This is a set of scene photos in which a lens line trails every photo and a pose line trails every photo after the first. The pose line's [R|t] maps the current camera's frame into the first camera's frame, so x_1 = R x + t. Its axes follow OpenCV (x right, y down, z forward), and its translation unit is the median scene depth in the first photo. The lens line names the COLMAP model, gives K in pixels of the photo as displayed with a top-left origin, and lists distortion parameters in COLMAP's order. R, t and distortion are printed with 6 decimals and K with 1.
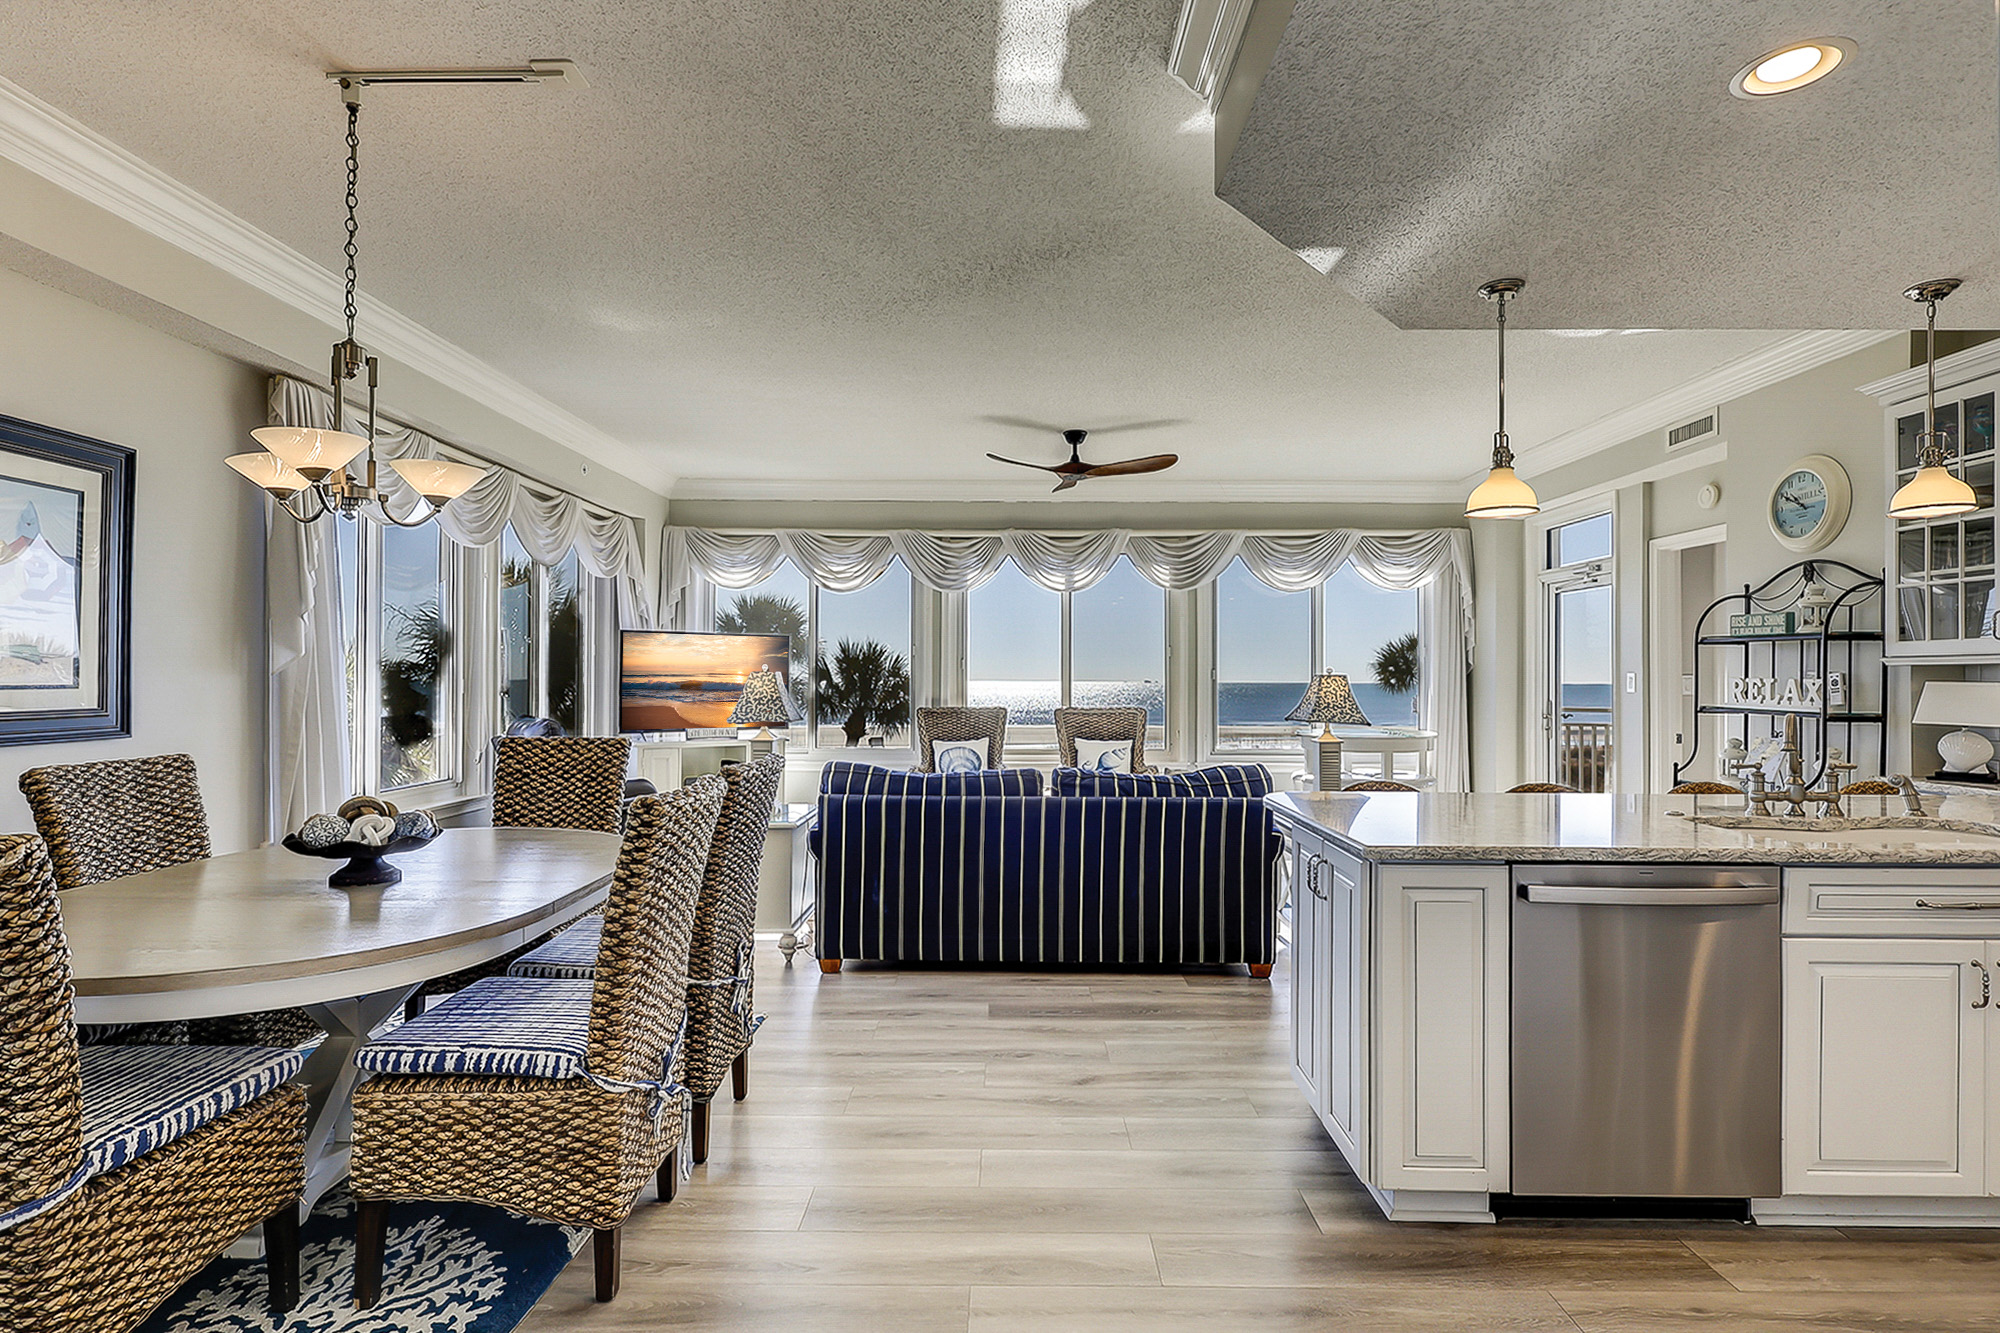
lens RADIAL K [[981.2, 0, 989.7], [0, 981.2, 671.4], [0, 0, 1]] dist [-0.003089, 0.001878]
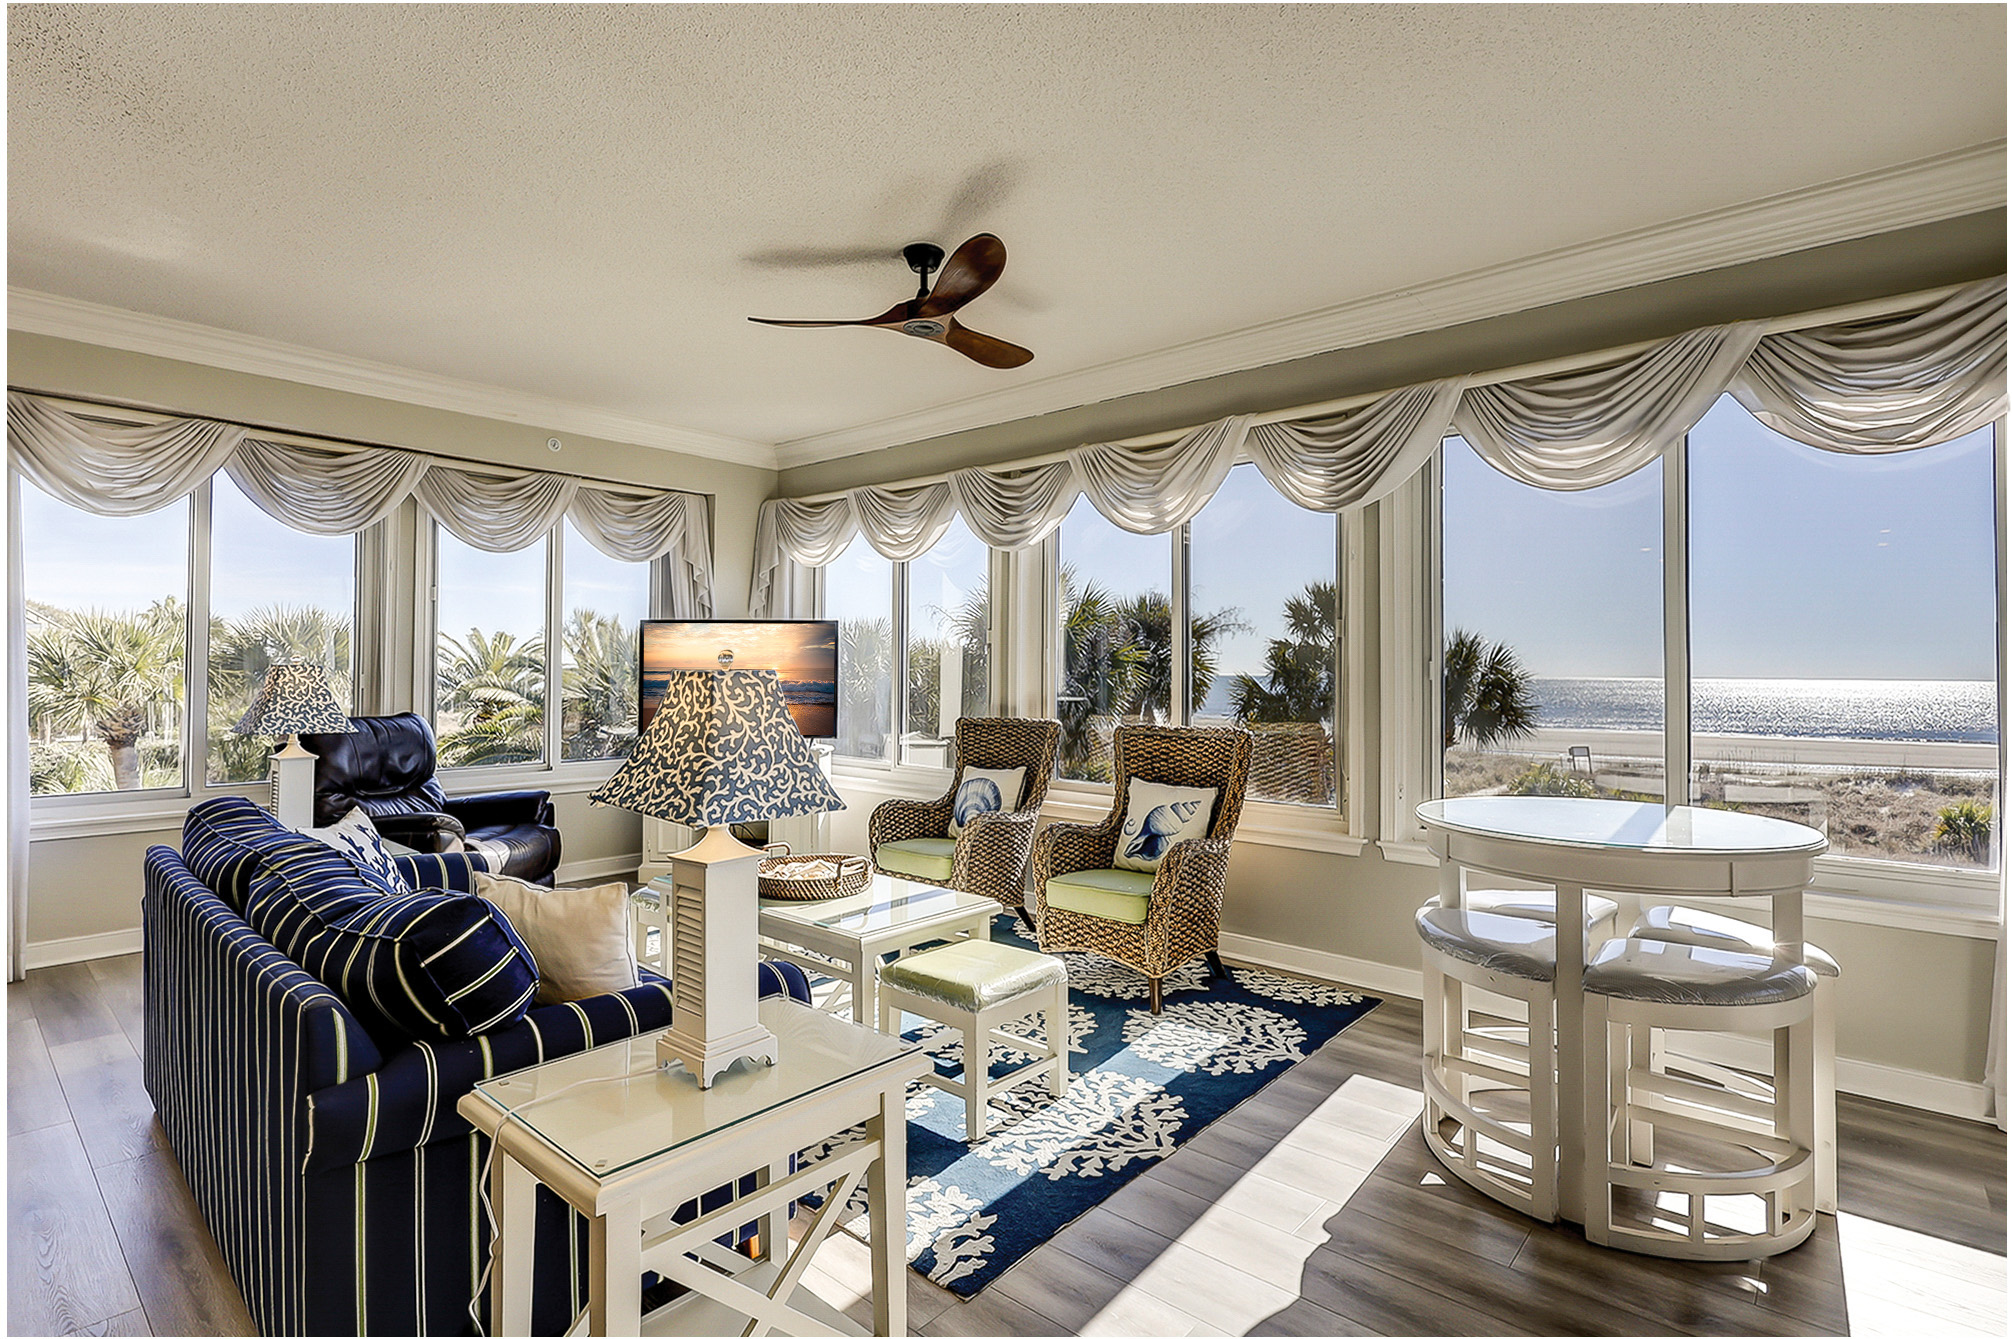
lens RADIAL K [[987.1, 0, 987.4], [0, 987.1, 669.4], [0, 0, 1]] dist [-0.003089, 0.001878]
pose [[0.761642, 0.000159, -0.647998, 0.398156], [0.000038, 1.000000, 0.000290, 0.001420], [0.647998, -0.000245, 0.761642, 0.471230]]
